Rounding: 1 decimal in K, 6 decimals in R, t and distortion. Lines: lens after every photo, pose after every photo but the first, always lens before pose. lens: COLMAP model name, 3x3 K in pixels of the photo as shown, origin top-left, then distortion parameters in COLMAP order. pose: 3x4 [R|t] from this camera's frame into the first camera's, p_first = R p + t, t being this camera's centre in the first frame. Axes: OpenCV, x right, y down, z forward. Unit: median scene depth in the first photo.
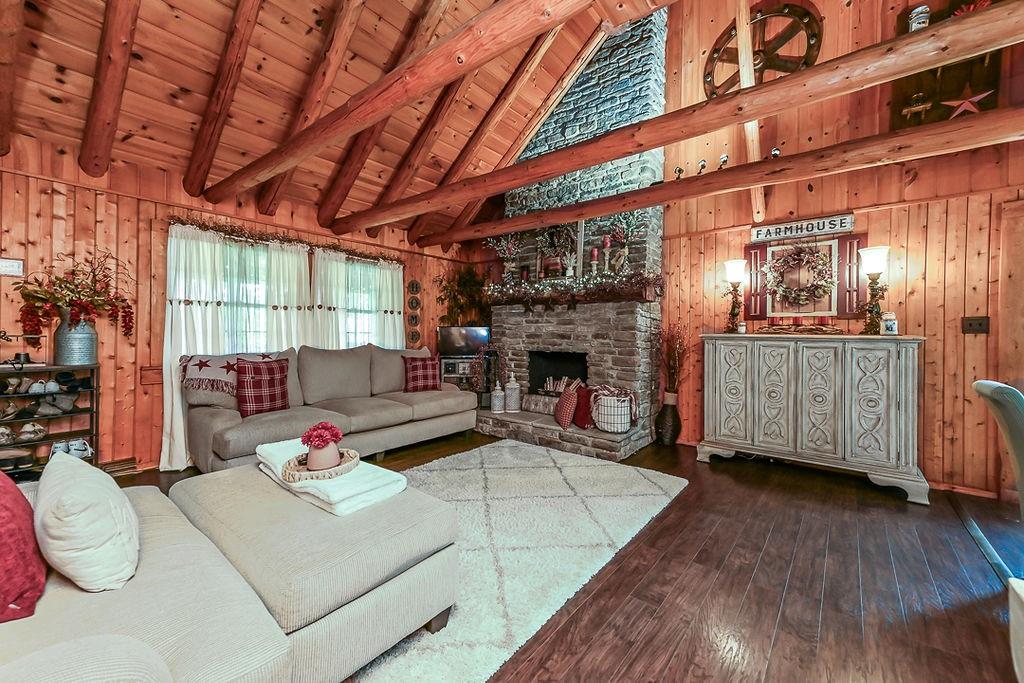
lens RADIAL K [[398.7, 0, 516.3], [0, 398.7, 335.3], [0, 0, 1]] dist [0.021084, 0.000196]
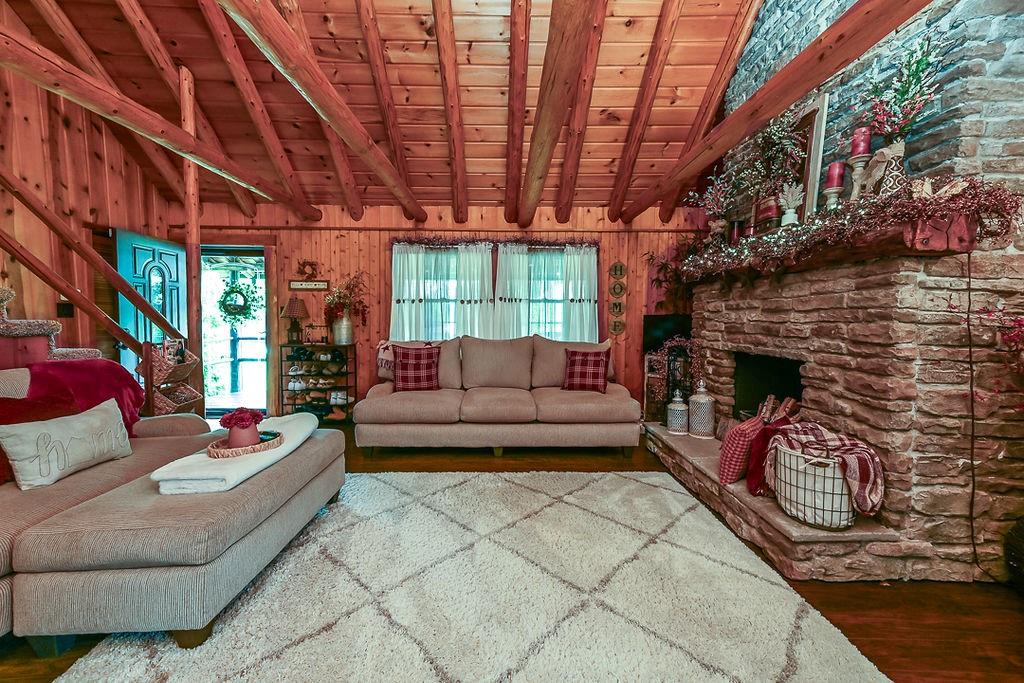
lens RADIAL K [[398.7, 0, 516.3], [0, 398.7, 335.3], [0, 0, 1]] dist [0.021084, 0.000196]
pose [[0.640871, 0.026973, -0.767174, 0.370001], [-0.000460, 0.999396, 0.034753, -0.011896], [0.767648, -0.021919, 0.640496, 0.360188]]
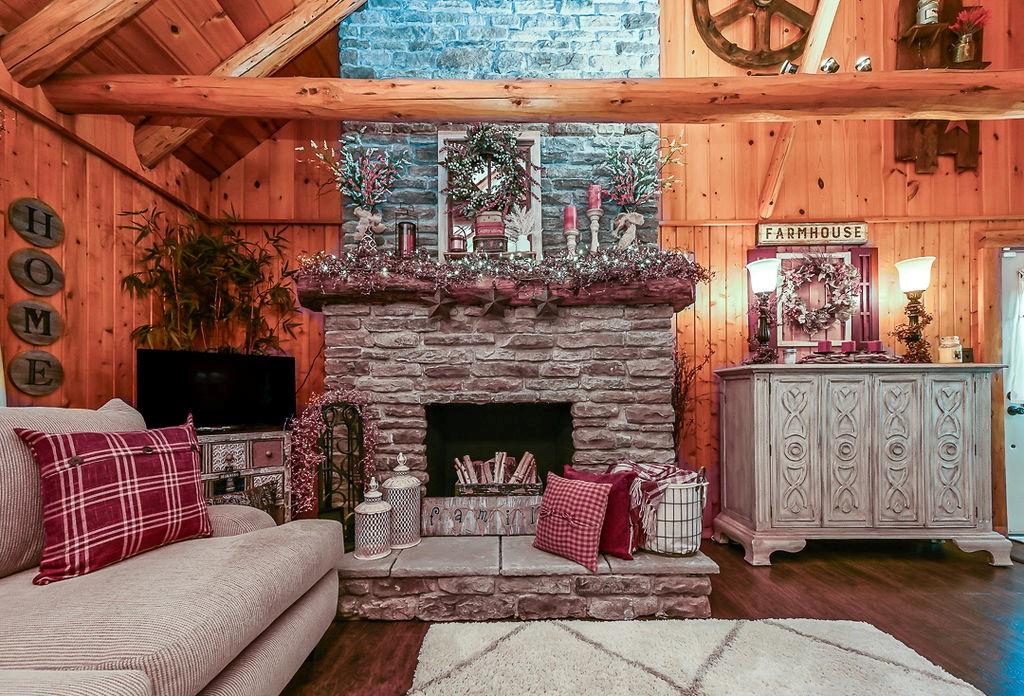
lens RADIAL K [[425.9, 0, 525.8], [0, 425.9, 392.7], [0, 0, 1]] dist [0.022106, 0.000002]
pose [[0.783076, -0.006839, 0.621889, -0.227938], [0.017729, 0.999779, -0.011328, 0.039016], [-0.621674, 0.019896, 0.783024, 0.642742]]
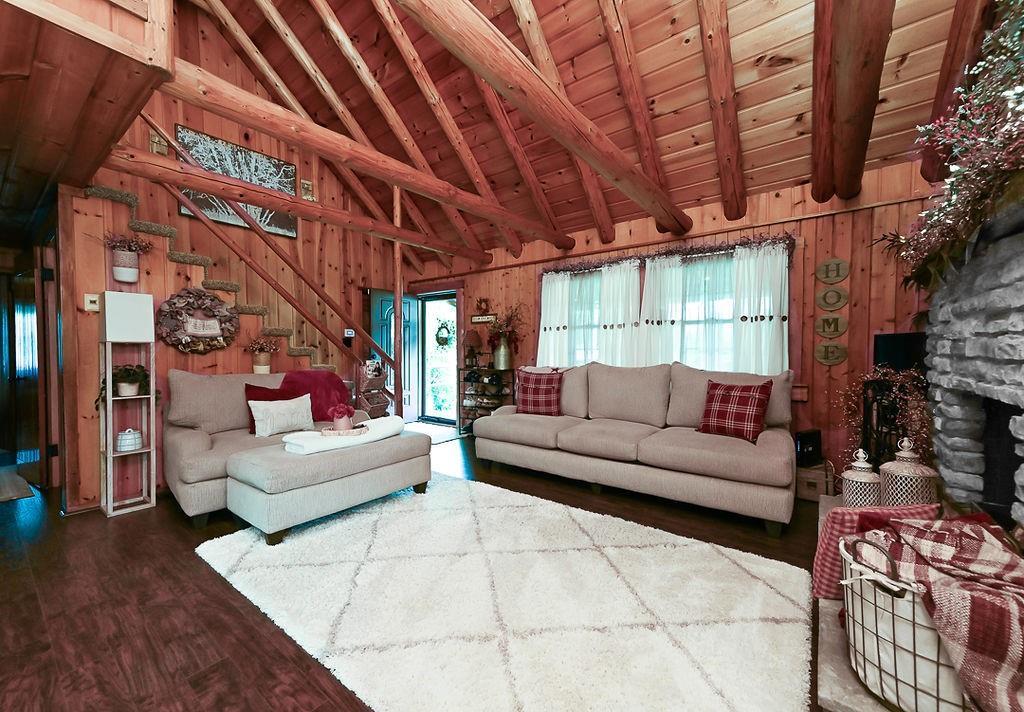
lens RADIAL K [[416.2, 0, 499.0], [0, 416.2, 359.2], [0, 0, 1]] dist [0.023839, 0.000547]
pose [[-0.000254, 0.010024, -0.999950, 0.504616], [0.000346, 0.999950, 0.010024, 0.006595], [1.000000, -0.000343, -0.000257, 0.679448]]
